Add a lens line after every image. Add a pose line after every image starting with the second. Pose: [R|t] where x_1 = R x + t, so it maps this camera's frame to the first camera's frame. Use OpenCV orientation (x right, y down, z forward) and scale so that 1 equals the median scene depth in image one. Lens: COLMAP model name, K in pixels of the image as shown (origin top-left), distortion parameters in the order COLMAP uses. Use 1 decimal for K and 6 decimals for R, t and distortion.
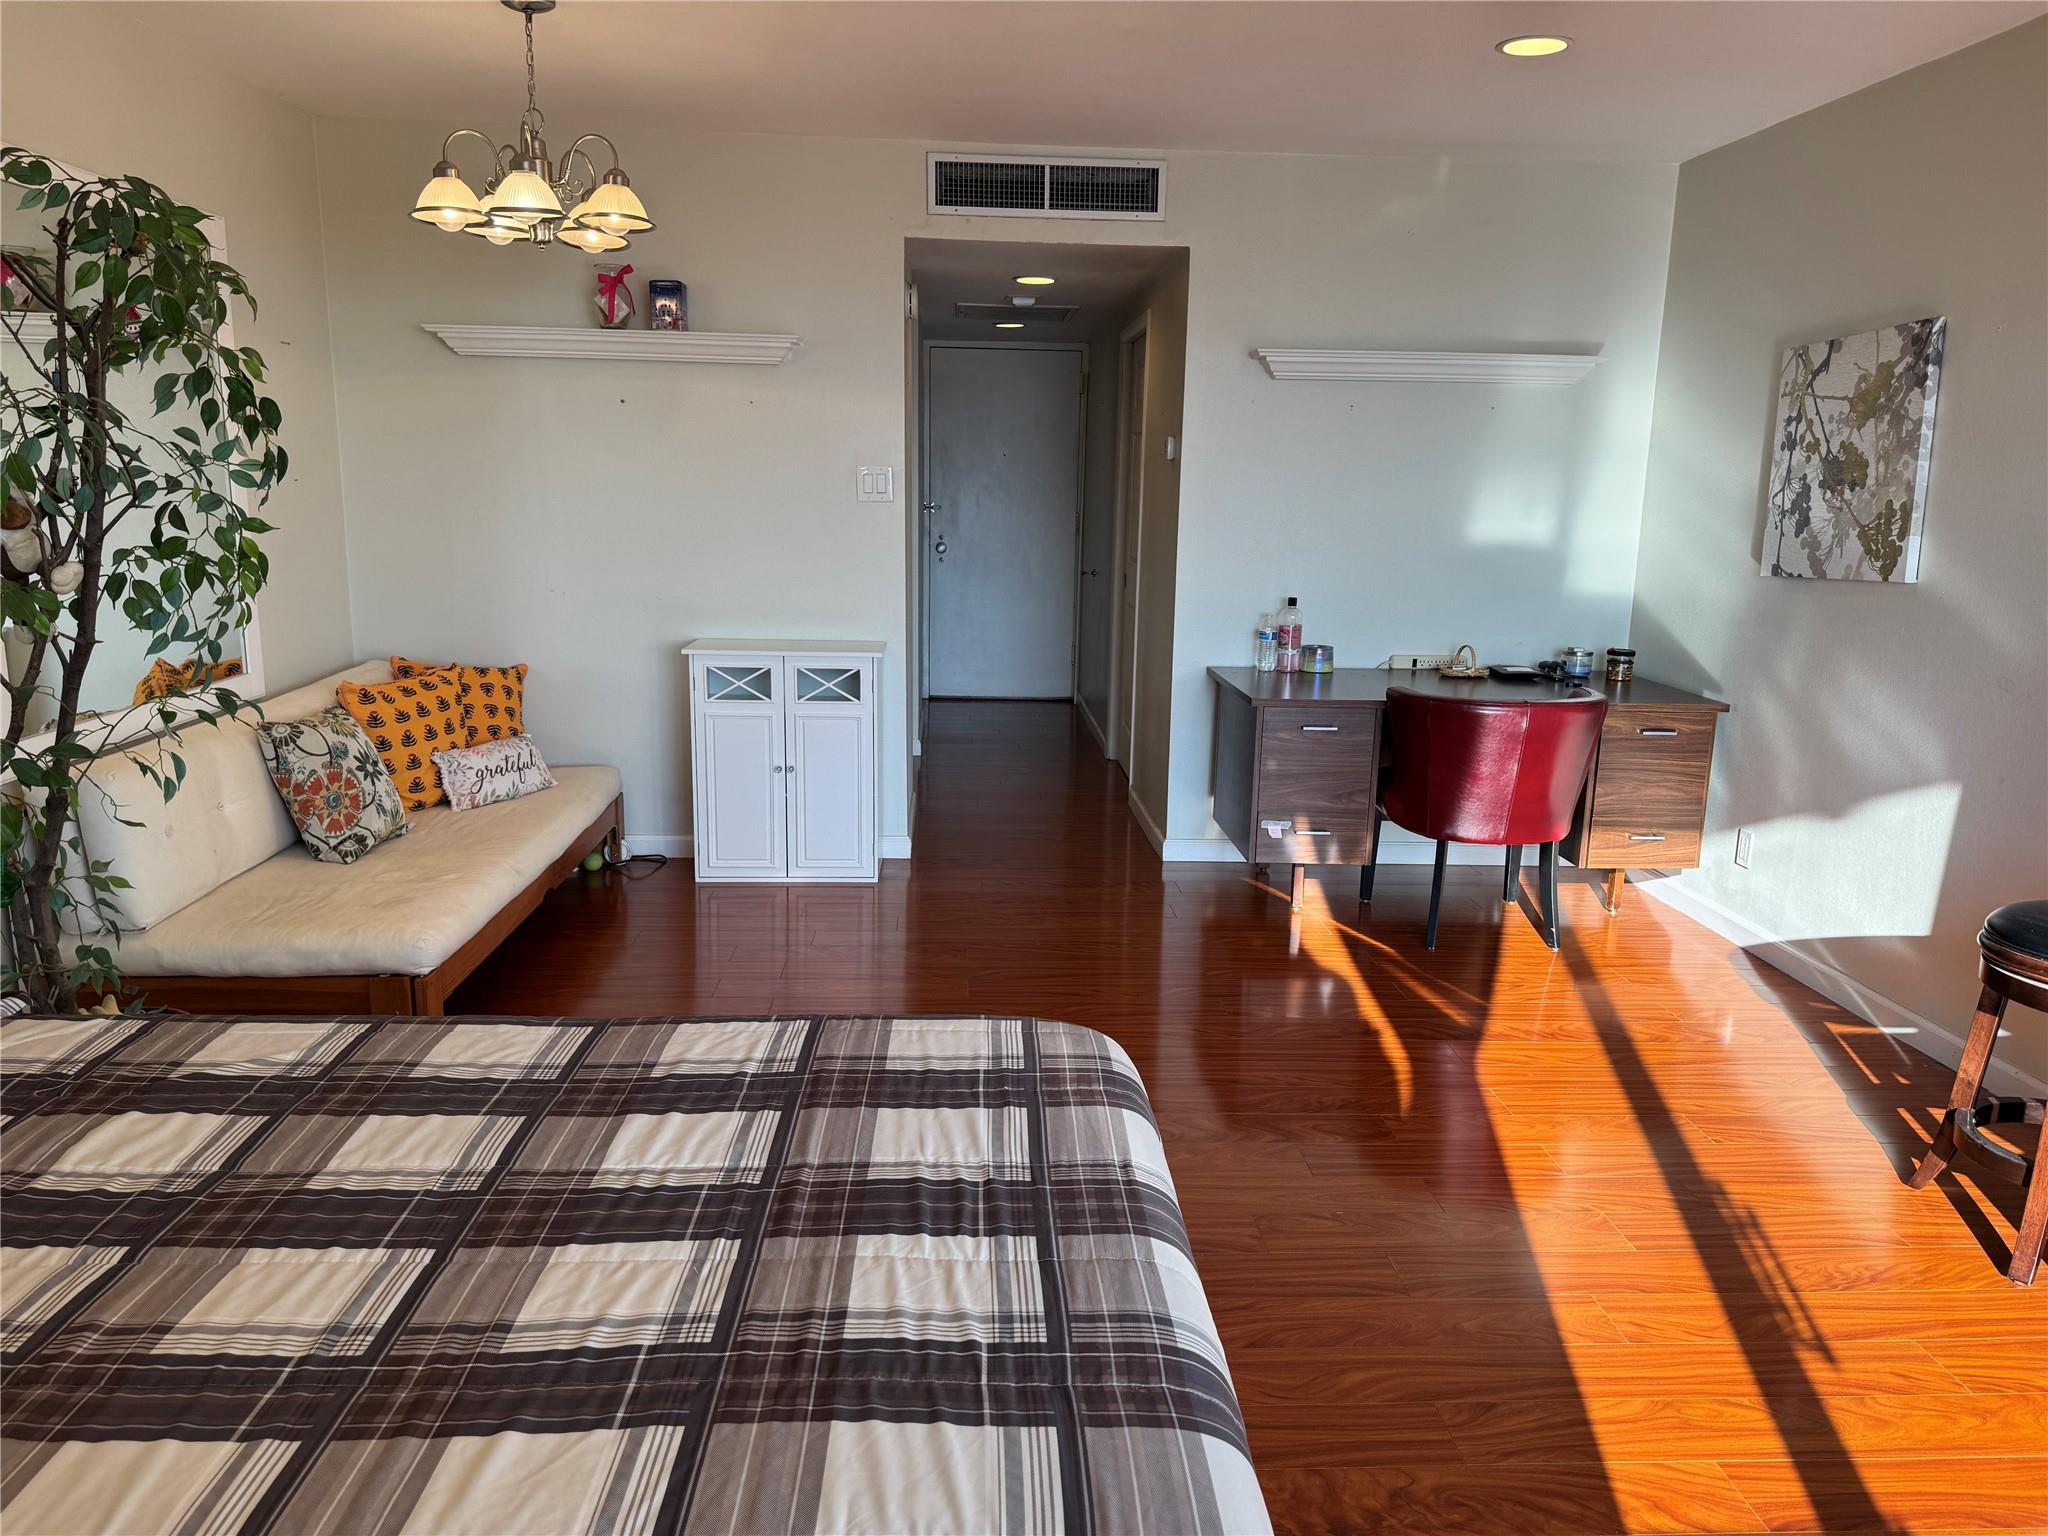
lens RADIAL K [[1437.3, 0, 1024.0], [0, 1437.3, 768.0], [0, 0, 1]] dist [0.097744, -0.158920]
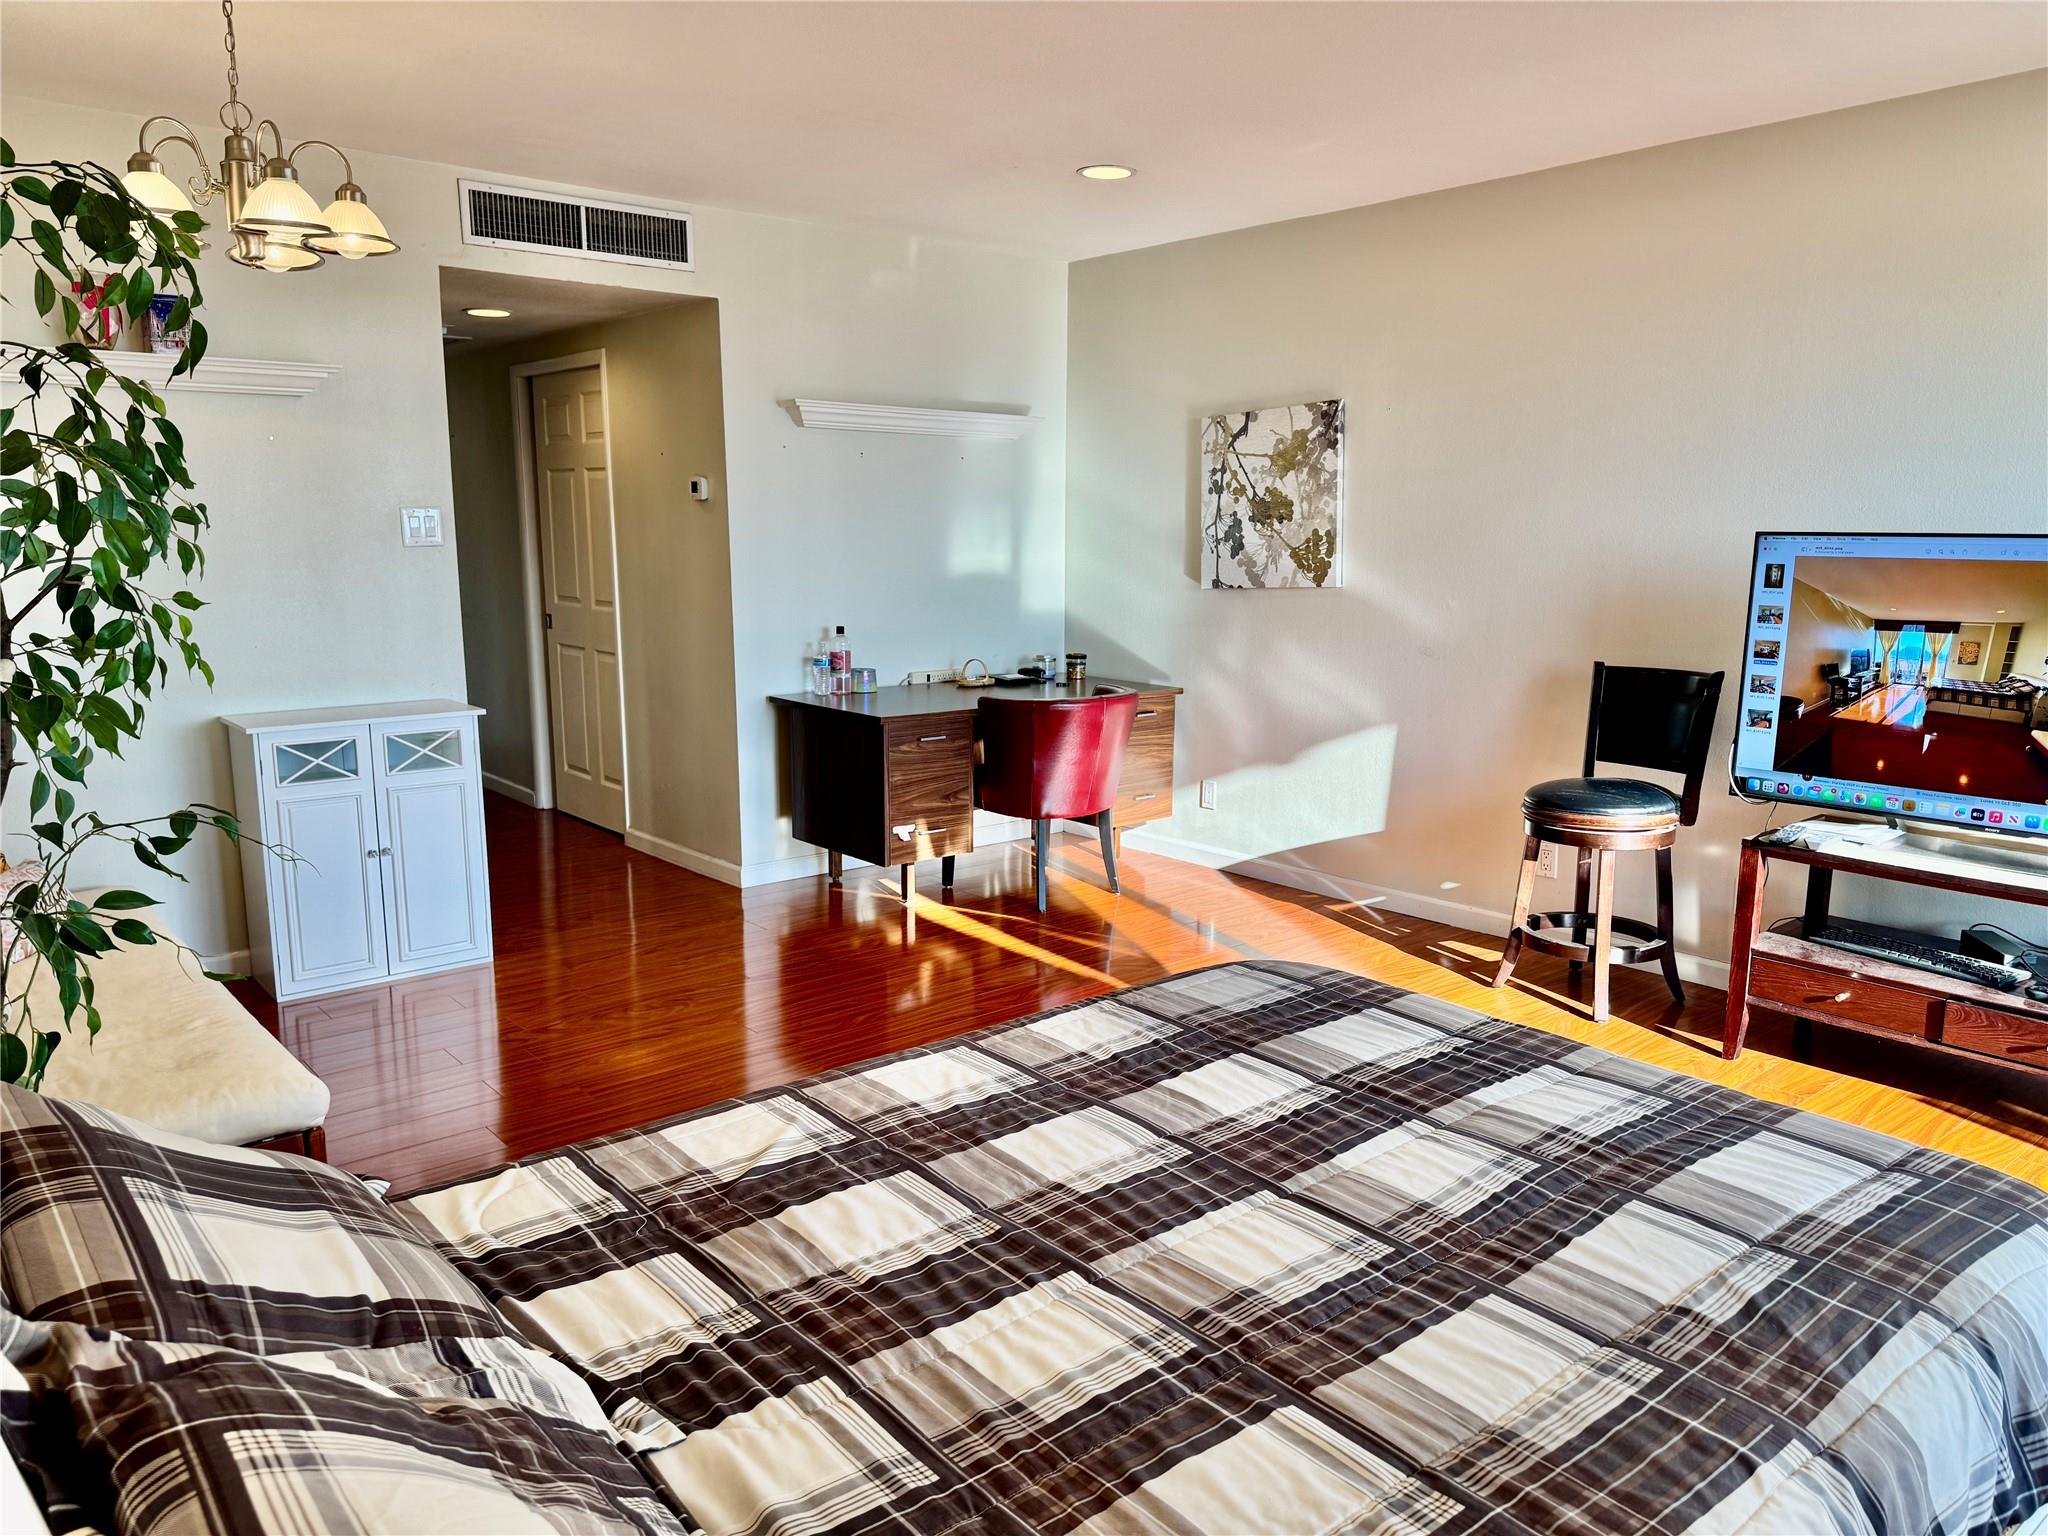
lens RADIAL K [[1437.3, 0, 1024.0], [0, 1437.3, 768.0], [0, 0, 1]] dist [0.097744, -0.158920]
pose [[0.794029, -0.118388, 0.596240, -0.451991], [0.131239, 0.991106, 0.022017, -0.021483], [-0.593544, 0.060768, 0.802504, 0.058513]]
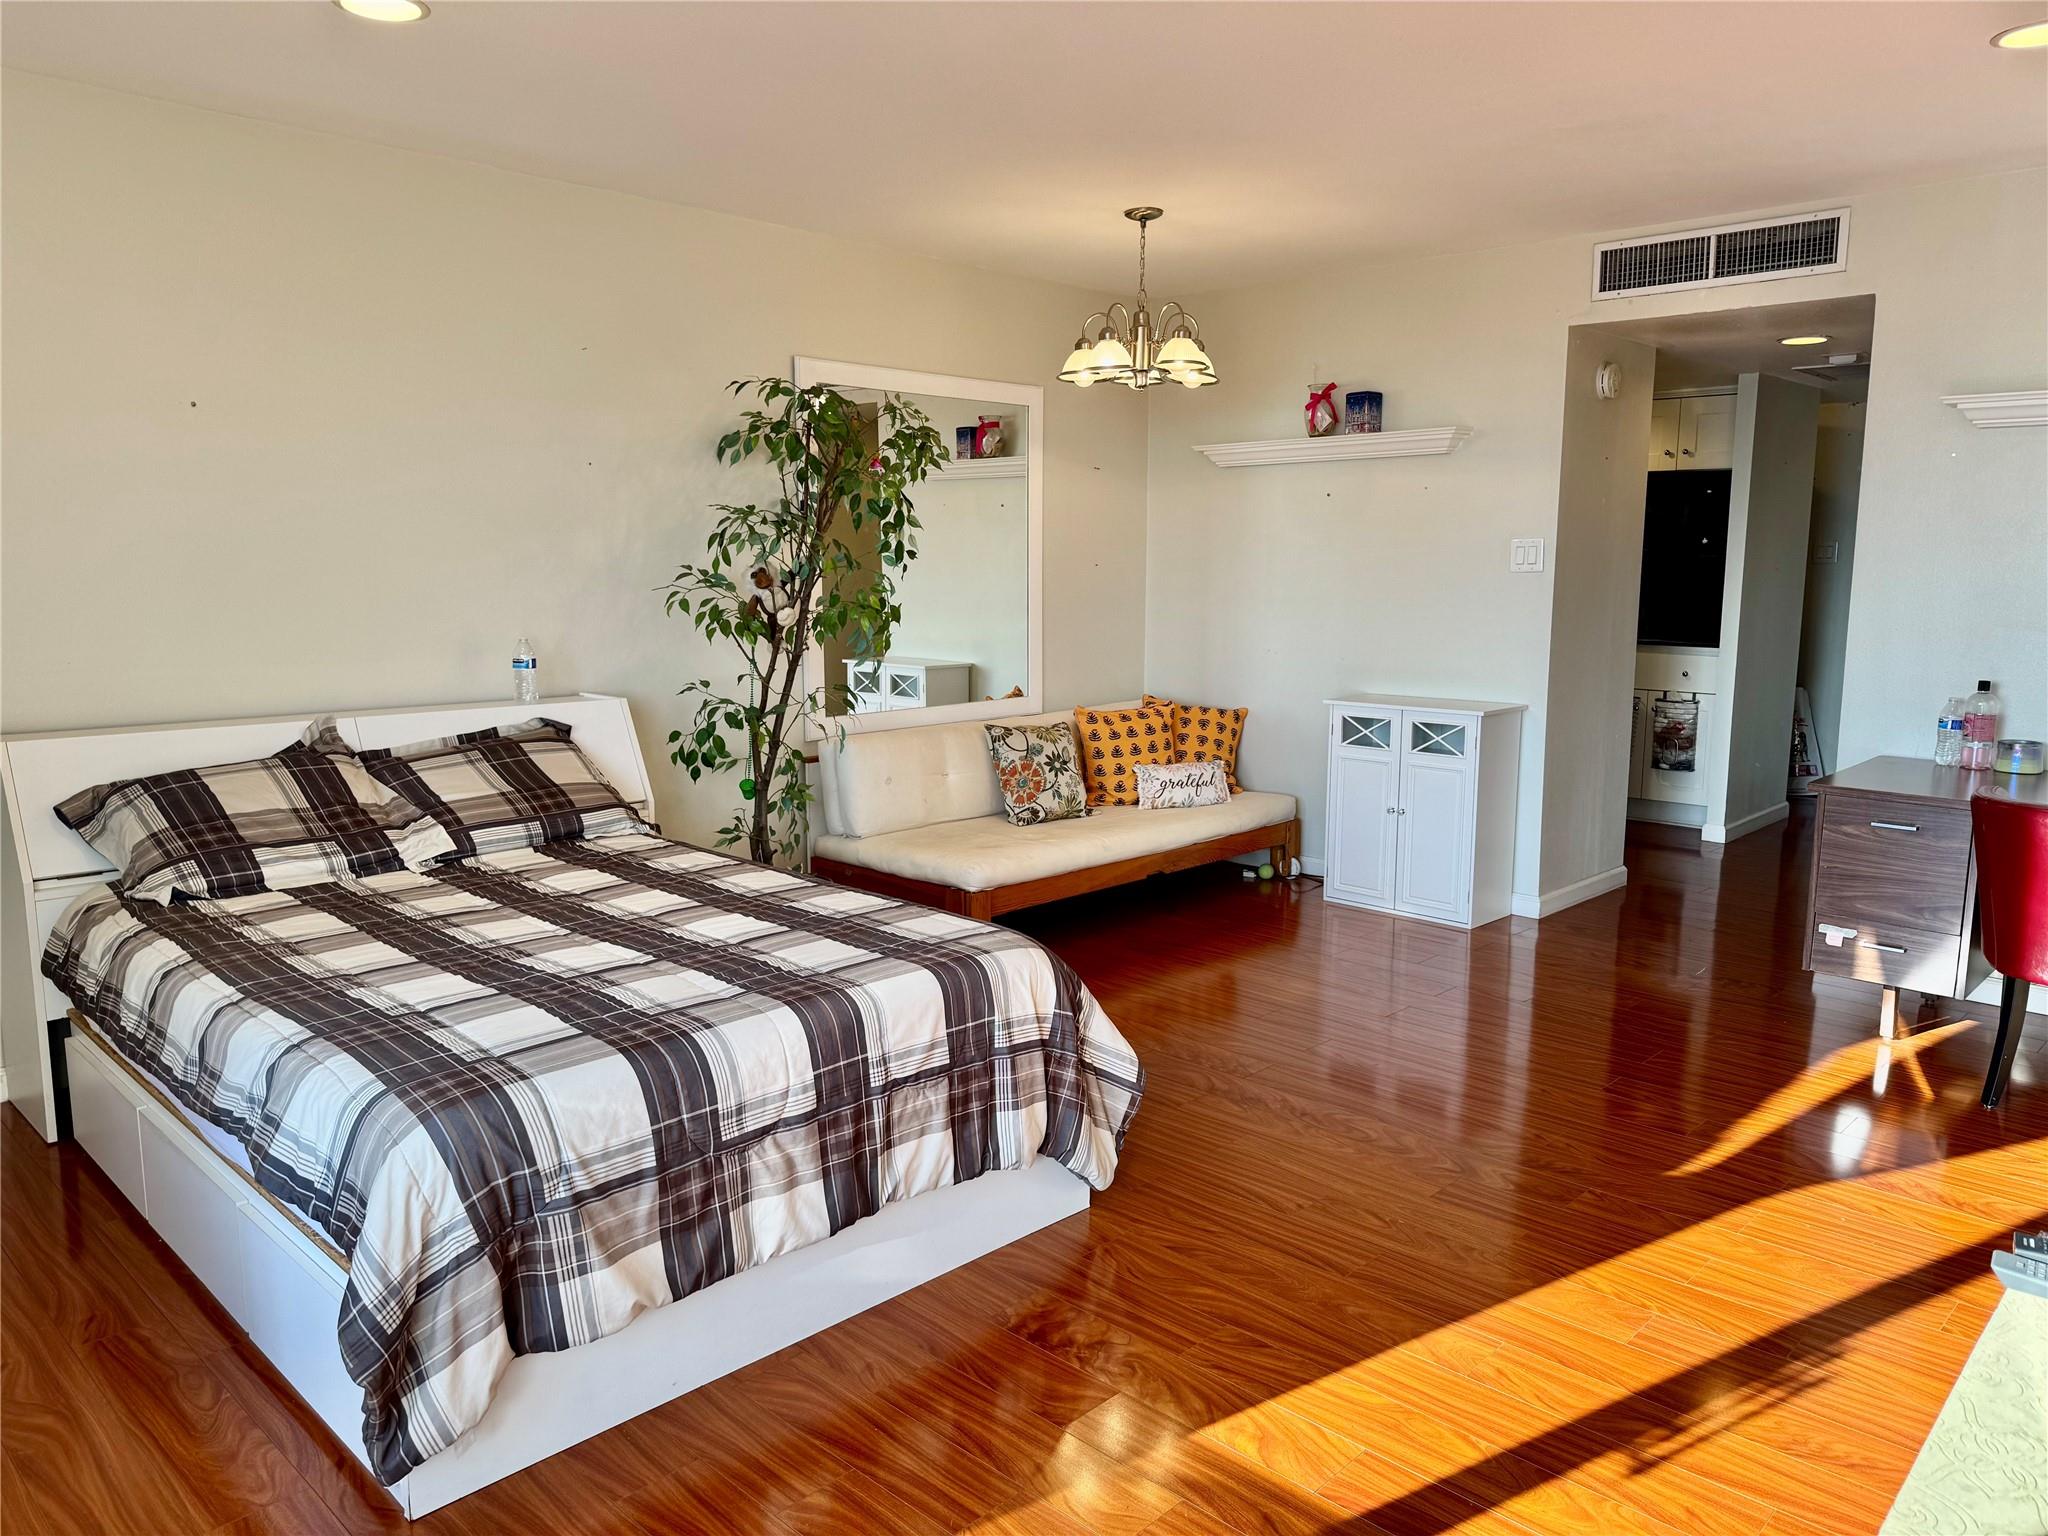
lens RADIAL K [[1437.3, 0, 1024.0], [0, 1437.3, 768.0], [0, 0, 1]] dist [0.097744, -0.158920]
pose [[0.677604, 0.089318, -0.729983, 0.536354], [-0.134595, 0.990894, -0.003696, 0.012306], [0.723005, 0.100756, 0.683456, 0.025990]]
